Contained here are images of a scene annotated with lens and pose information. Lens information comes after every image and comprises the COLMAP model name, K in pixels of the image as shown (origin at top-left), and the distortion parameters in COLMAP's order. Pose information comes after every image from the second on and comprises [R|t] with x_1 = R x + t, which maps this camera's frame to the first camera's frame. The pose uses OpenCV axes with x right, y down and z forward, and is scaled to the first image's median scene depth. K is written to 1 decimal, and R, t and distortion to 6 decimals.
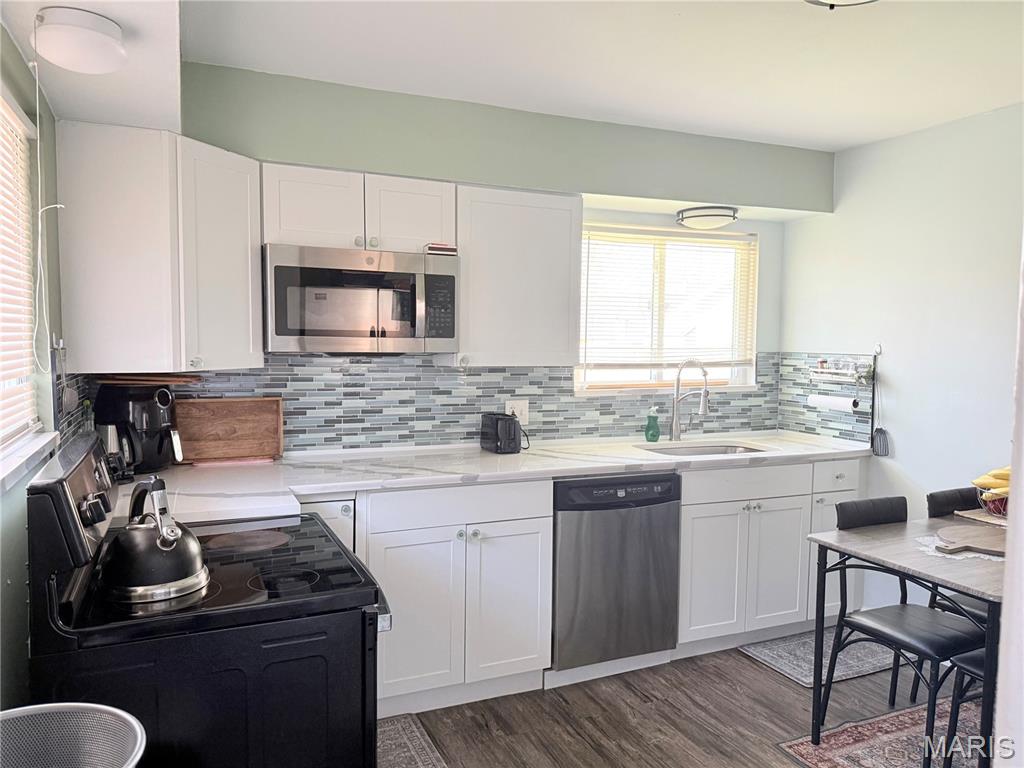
lens RADIAL K [[716.6, 0, 508.5], [0, 716.6, 387.5], [0, 0, 1]] dist [0.046710, -0.025052]
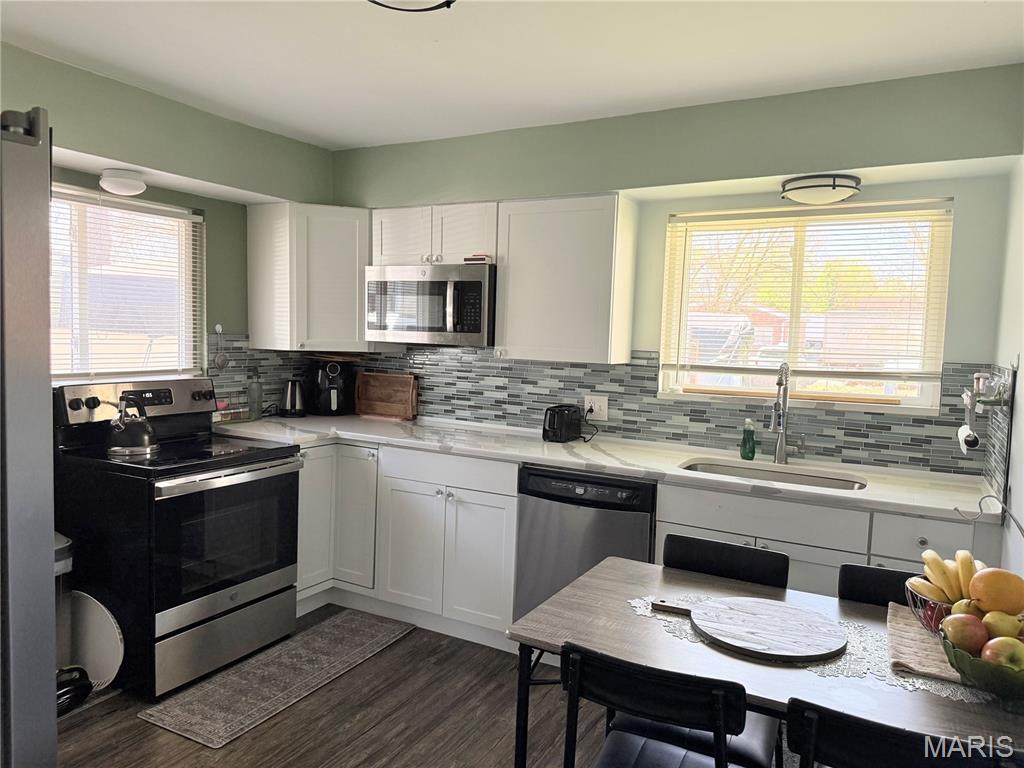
lens RADIAL K [[716.6, 0, 512.2], [0, 716.6, 385.1], [0, 0, 1]] dist [0.046710, -0.025052]
pose [[0.618991, 0.065790, -0.782638, 0.782571], [-0.076828, 0.996778, 0.023028, -0.012851], [0.781632, 0.045874, 0.622051, 0.268235]]
